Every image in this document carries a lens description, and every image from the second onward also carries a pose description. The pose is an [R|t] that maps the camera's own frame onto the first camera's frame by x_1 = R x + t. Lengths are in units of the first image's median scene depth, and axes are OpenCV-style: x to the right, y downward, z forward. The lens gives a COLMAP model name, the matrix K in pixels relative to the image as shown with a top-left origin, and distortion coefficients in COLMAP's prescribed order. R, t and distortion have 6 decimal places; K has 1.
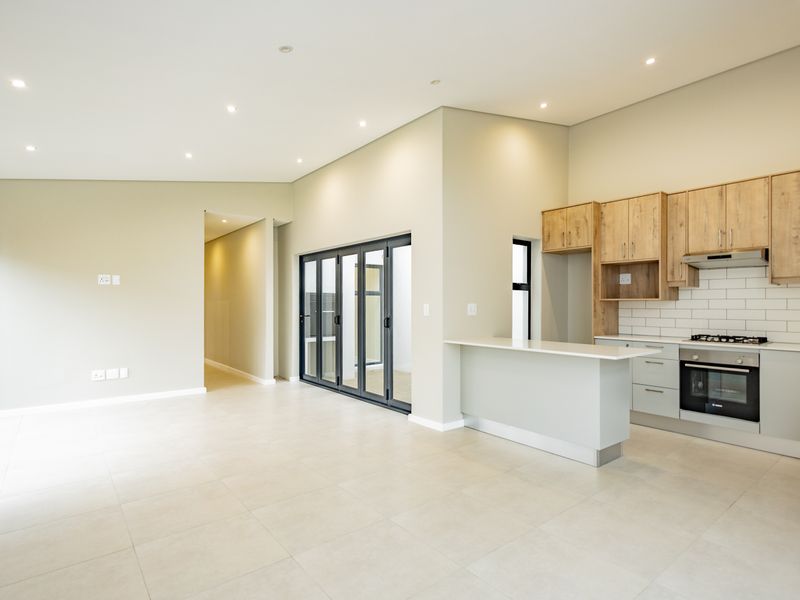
lens RADIAL K [[426.0, 0, 401.9], [0, 426.0, 303.6], [0, 0, 1]] dist [0.014162, -0.000218]
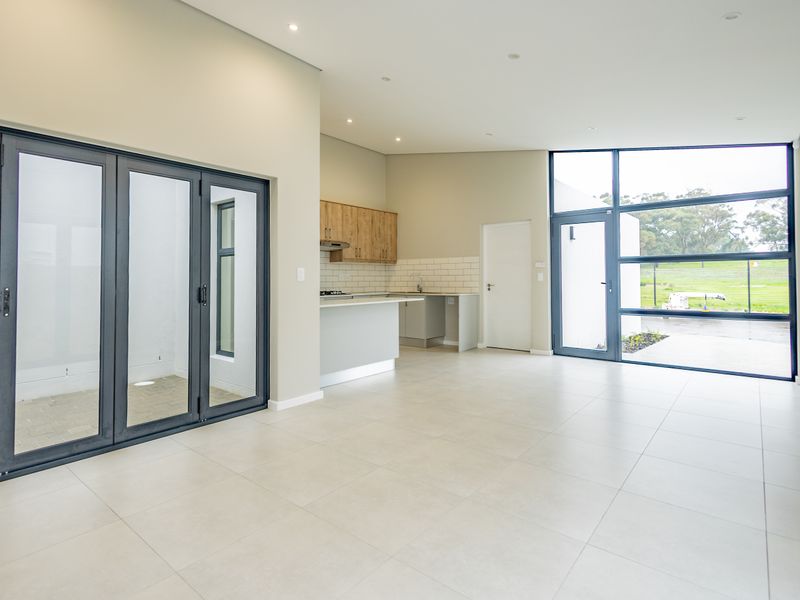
lens RADIAL K [[422.9, 0, 399.2], [0, 422.9, 269.3], [0, 0, 1]] dist [0.000791, -0.000077]
pose [[-0.193207, 0.021863, 0.980914, -0.823205], [0.003565, 0.999761, -0.021581, 0.022978], [-0.981152, -0.000673, -0.193238, 0.927015]]
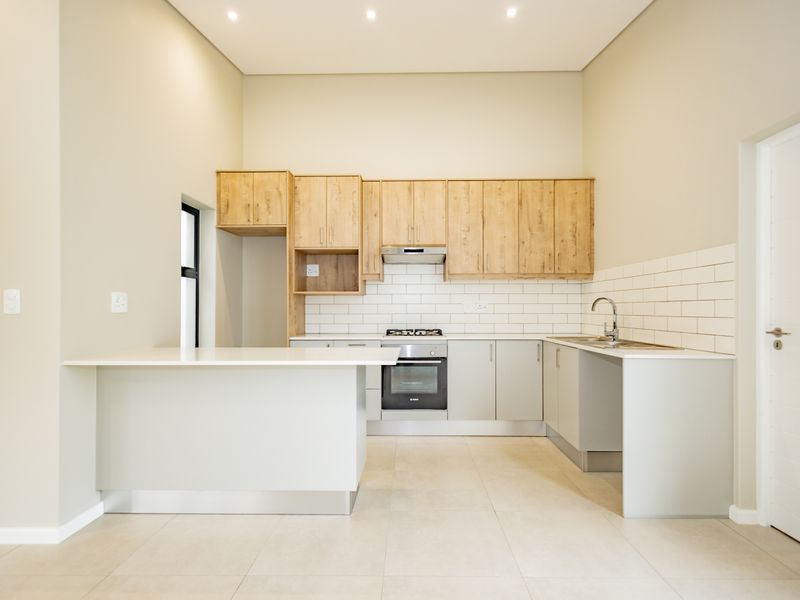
lens RADIAL K [[426.0, 0, 401.9], [0, 426.0, 303.6], [0, 0, 1]] dist [0.014162, -0.000218]
pose [[0.637673, 0.006548, 0.770279, -0.037179], [0.000655, 0.999959, -0.009043, 0.020729], [-0.770307, 0.006271, 0.637643, 0.335282]]
